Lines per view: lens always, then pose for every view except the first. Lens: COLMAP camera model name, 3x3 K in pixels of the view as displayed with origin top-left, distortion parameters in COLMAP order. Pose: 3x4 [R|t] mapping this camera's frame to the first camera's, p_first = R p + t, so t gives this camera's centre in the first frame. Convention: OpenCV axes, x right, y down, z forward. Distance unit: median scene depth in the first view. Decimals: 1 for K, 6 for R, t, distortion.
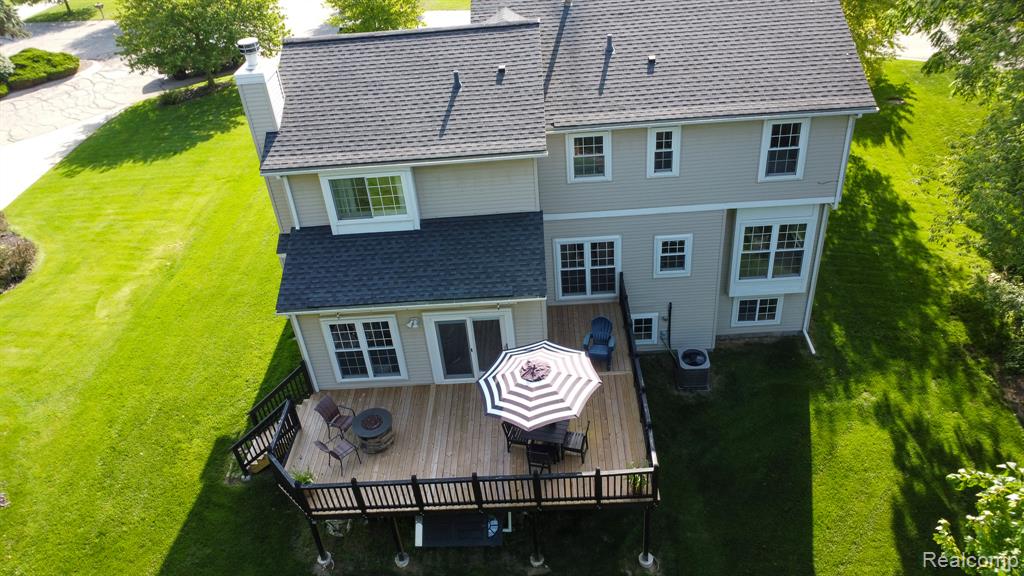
lens RADIAL K [[744.0, 0, 512.0], [0, 744.0, 288.0], [0, 0, 1]] dist [-0.063667, -0.001655]
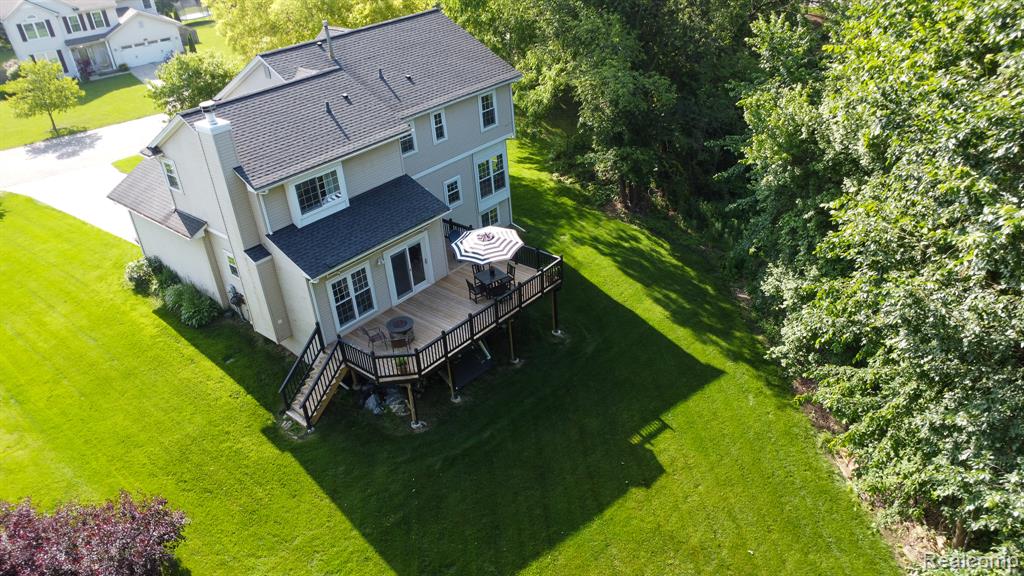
lens RADIAL K [[748.2, 0, 512.0], [0, 748.2, 288.0], [0, 0, 1]] dist [-0.031463, -0.000873]
pose [[0.647953, -0.351138, 0.675914, -0.960373], [0.448053, 0.893338, 0.034573, 0.156219], [-0.615959, 0.280444, 0.736169, -0.228783]]
